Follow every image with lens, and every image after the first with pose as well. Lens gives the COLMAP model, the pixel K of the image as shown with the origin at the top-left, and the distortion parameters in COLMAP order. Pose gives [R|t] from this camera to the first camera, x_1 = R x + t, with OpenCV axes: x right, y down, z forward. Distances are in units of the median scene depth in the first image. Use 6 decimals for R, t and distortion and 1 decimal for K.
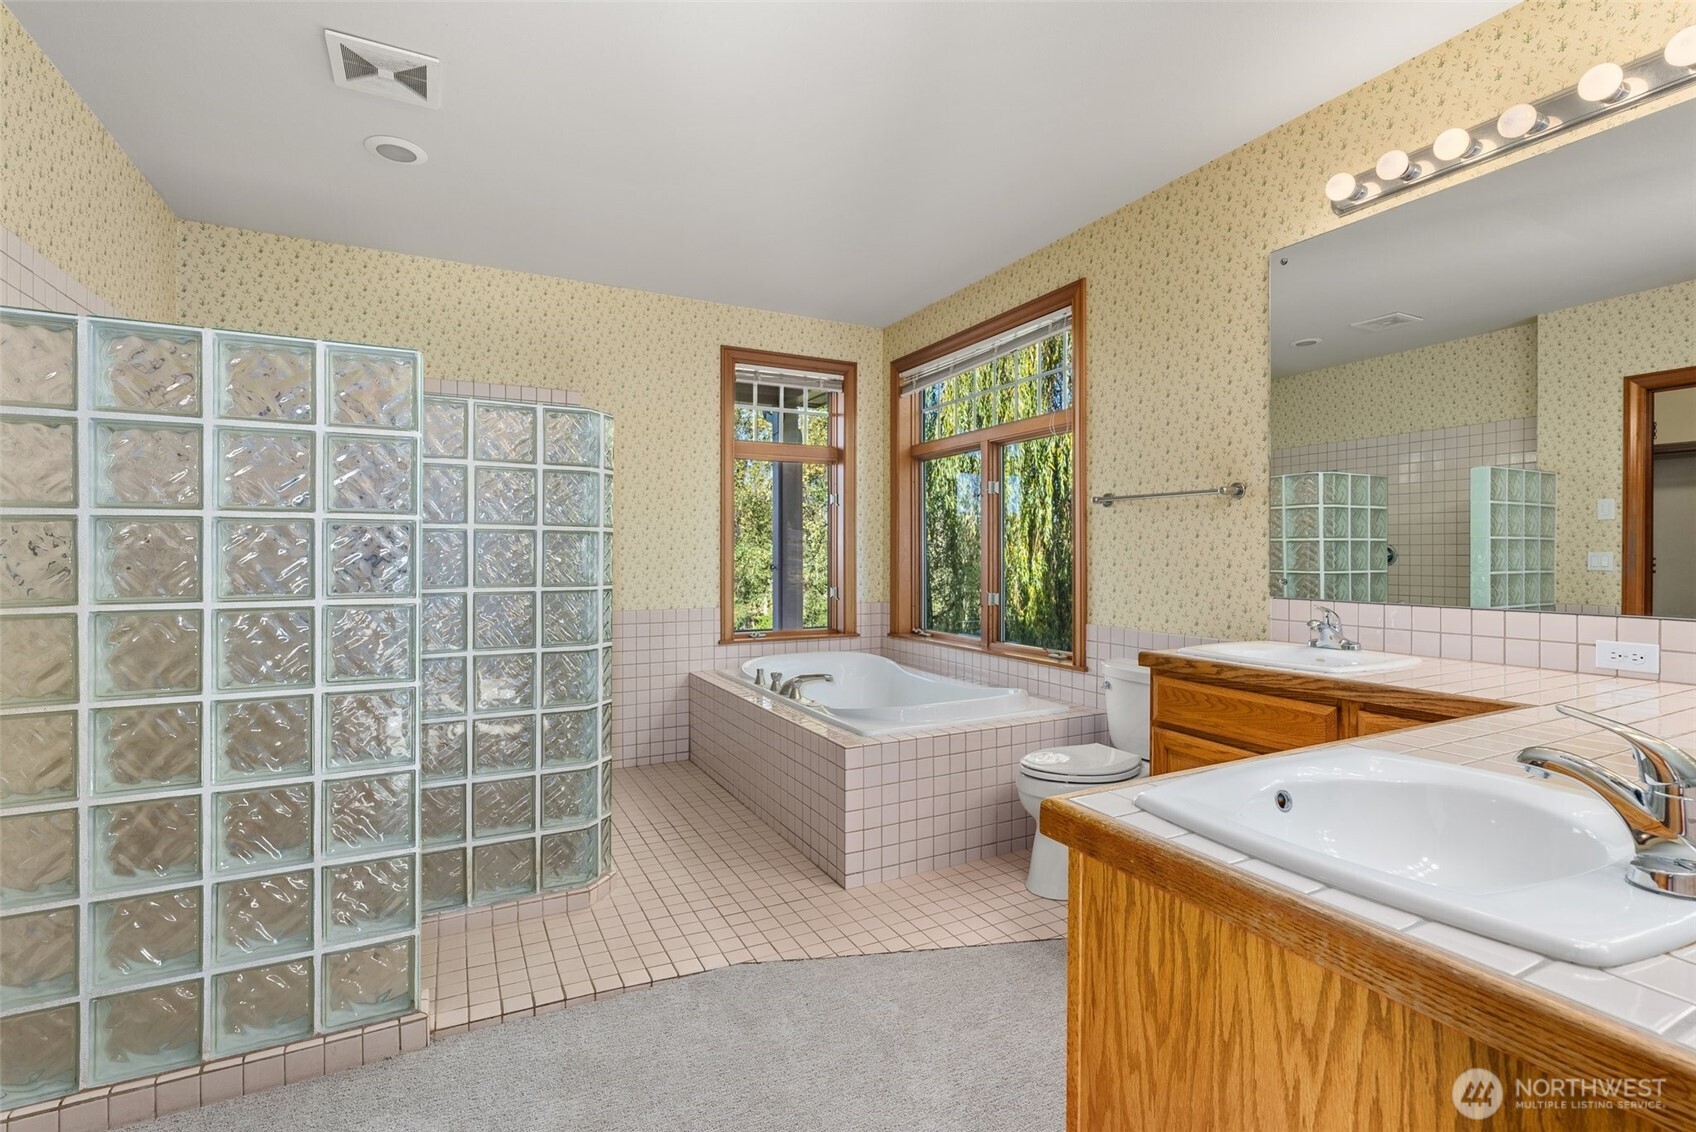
lens RADIAL K [[770.3, 0, 847.0], [0, 770.3, 556.6], [0, 0, 1]] dist [-0.000590, -0.000046]
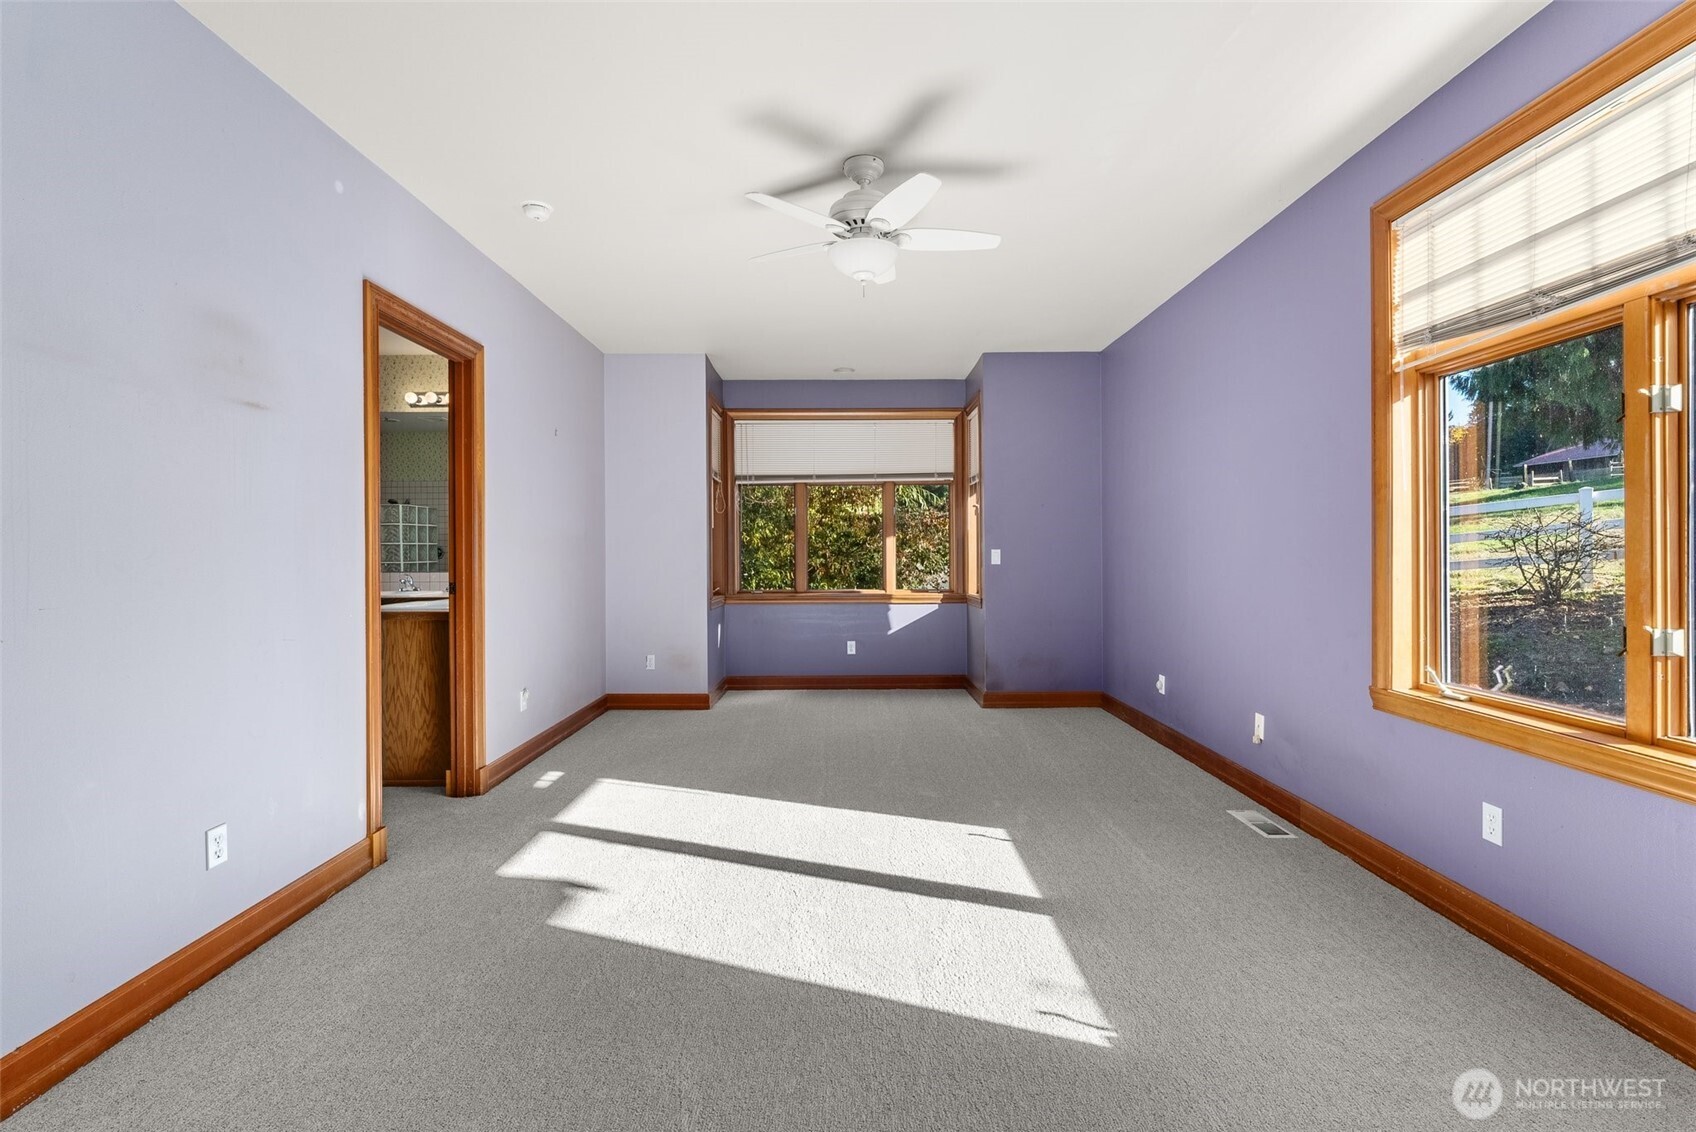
lens RADIAL K [[770.3, 0, 847.4], [0, 770.3, 556.4], [0, 0, 1]] dist [-0.000590, -0.000046]
pose [[0.466519, -0.006958, 0.884484, -0.448281], [0.006503, 0.999969, 0.004436, 0.005188], [-0.884487, 0.003682, 0.466550, -0.695259]]
